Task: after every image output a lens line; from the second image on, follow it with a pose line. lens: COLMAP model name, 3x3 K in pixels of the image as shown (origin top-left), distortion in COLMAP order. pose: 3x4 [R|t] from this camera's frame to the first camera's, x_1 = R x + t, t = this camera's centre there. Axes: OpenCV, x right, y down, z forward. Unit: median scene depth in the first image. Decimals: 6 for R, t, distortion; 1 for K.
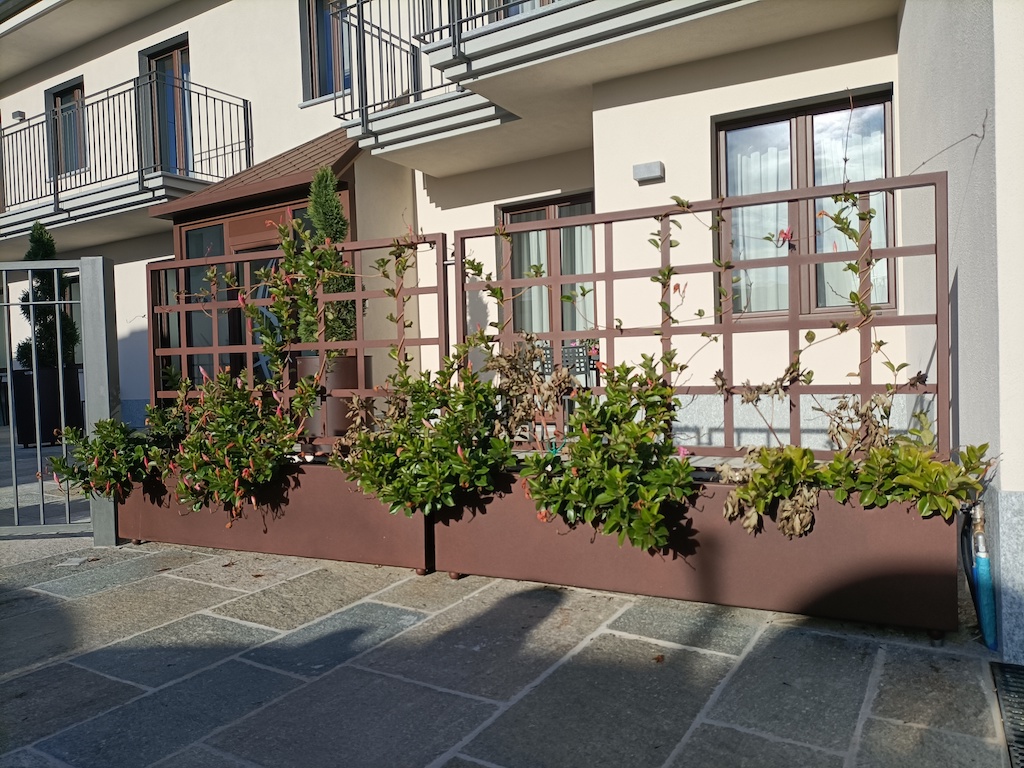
lens RADIAL K [[764.5, 0, 518.0], [0, 764.5, 387.3], [0, 0, 1]] dist [0.059225, -0.069717]
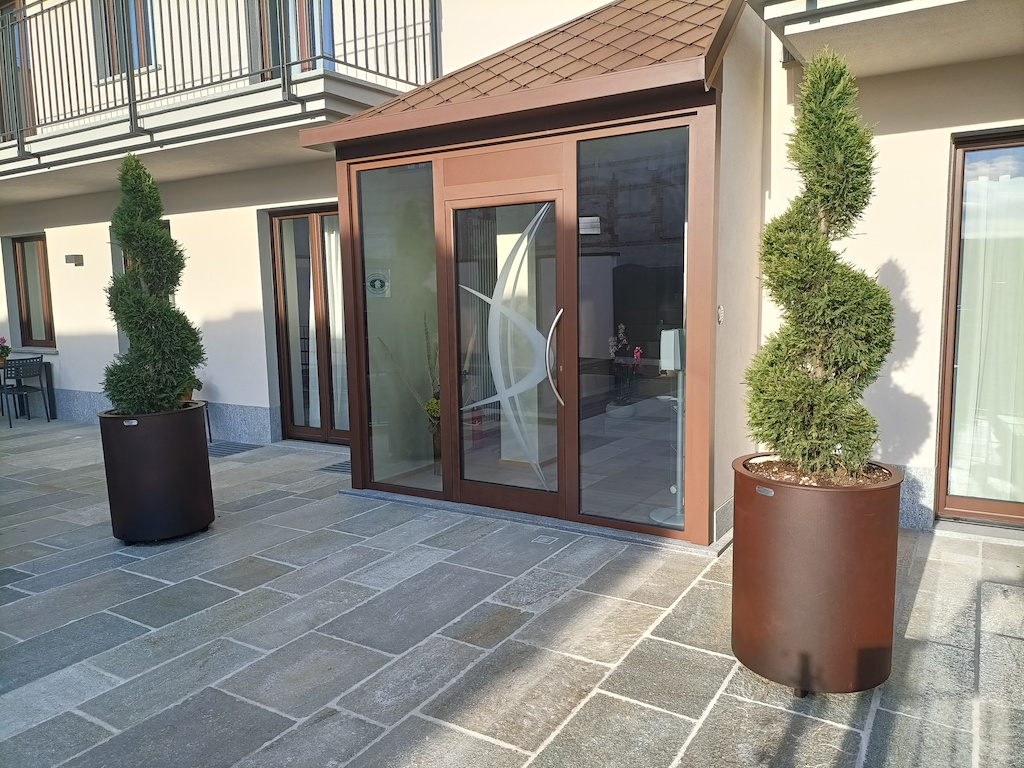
lens RADIAL K [[764.5, 0, 518.0], [0, 764.5, 387.3], [0, 0, 1]] dist [0.059225, -0.069717]
pose [[0.999853, 0.016712, -0.003927, -0.301877], [-0.016235, 0.994844, 0.100107, -0.095896], [0.005580, -0.100028, 0.994969, 0.379569]]
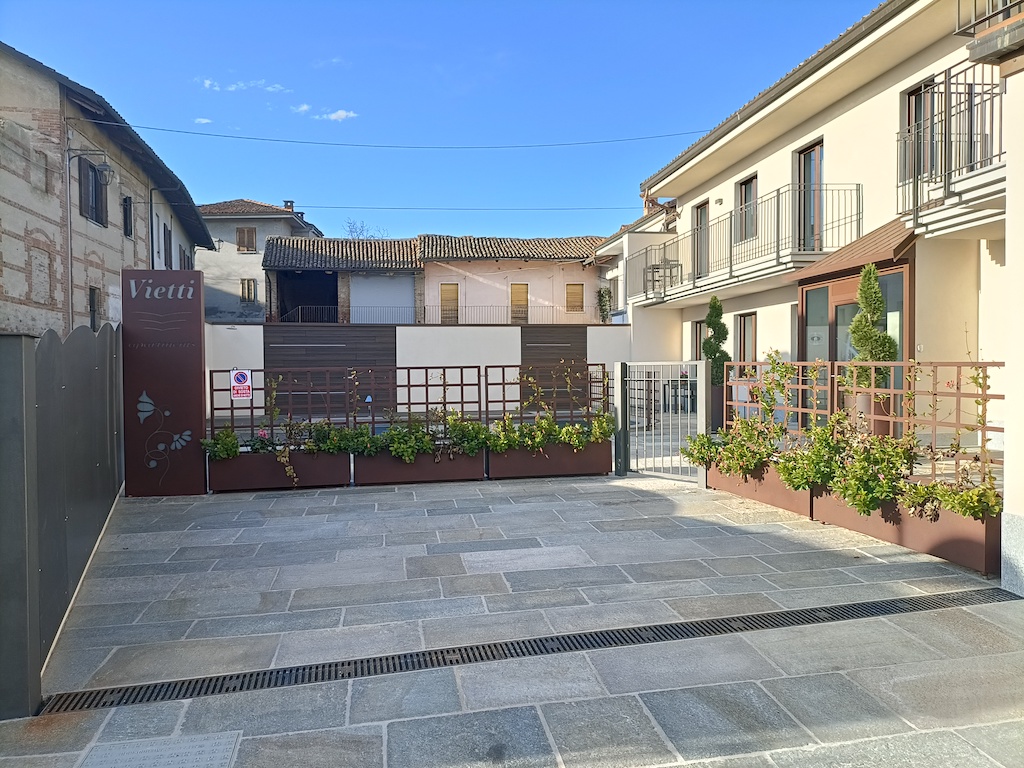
lens RADIAL K [[767.5, 0, 512.0], [0, 767.5, 384.0], [0, 0, 1]] dist [0.062753, -0.075604]
pose [[0.652185, 0.042010, -0.756895, 0.307768], [-0.029311, 0.999114, 0.030197, -0.058429], [0.757493, 0.002491, 0.652839, -0.344352]]
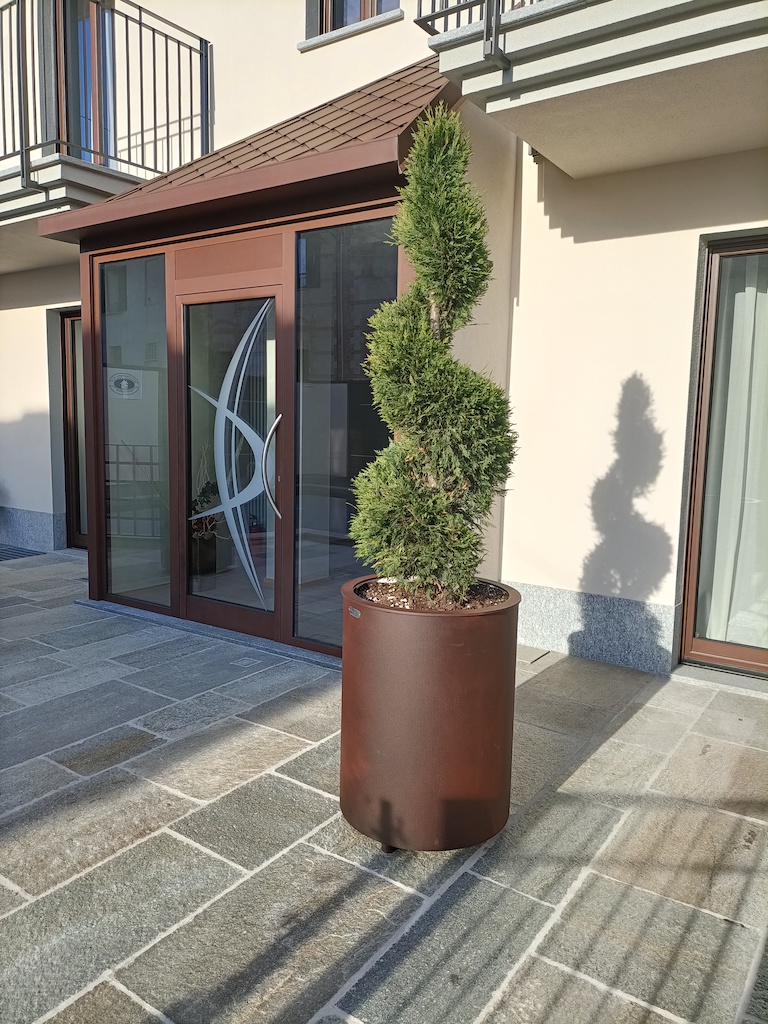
lens RADIAL K [[767.5, 0, 384.0], [0, 767.5, 512.0], [0, 0, 1]] dist [0.062753, -0.075604]
pose [[0.996453, 0.062832, -0.055978, -0.174773], [-0.057185, 0.993609, 0.097322, -0.086775], [0.061735, -0.093776, 0.993677, 0.420647]]
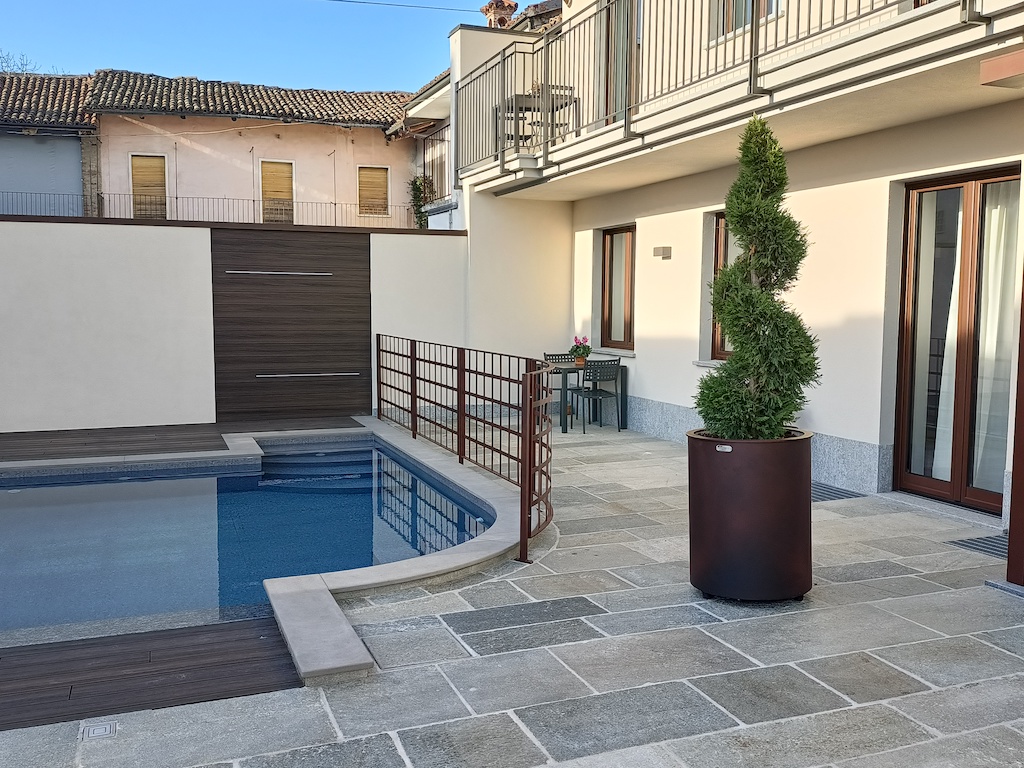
lens RADIAL K [[954.7, 0, 512.0], [0, 954.7, 384.0], [0, 0, 1]] dist [0.101281, -0.161218]
pose [[0.791387, 0.091527, -0.604425, -0.344893], [-0.044798, 0.994753, 0.091980, -0.093577], [0.609672, -0.045715, 0.791335, 0.412397]]
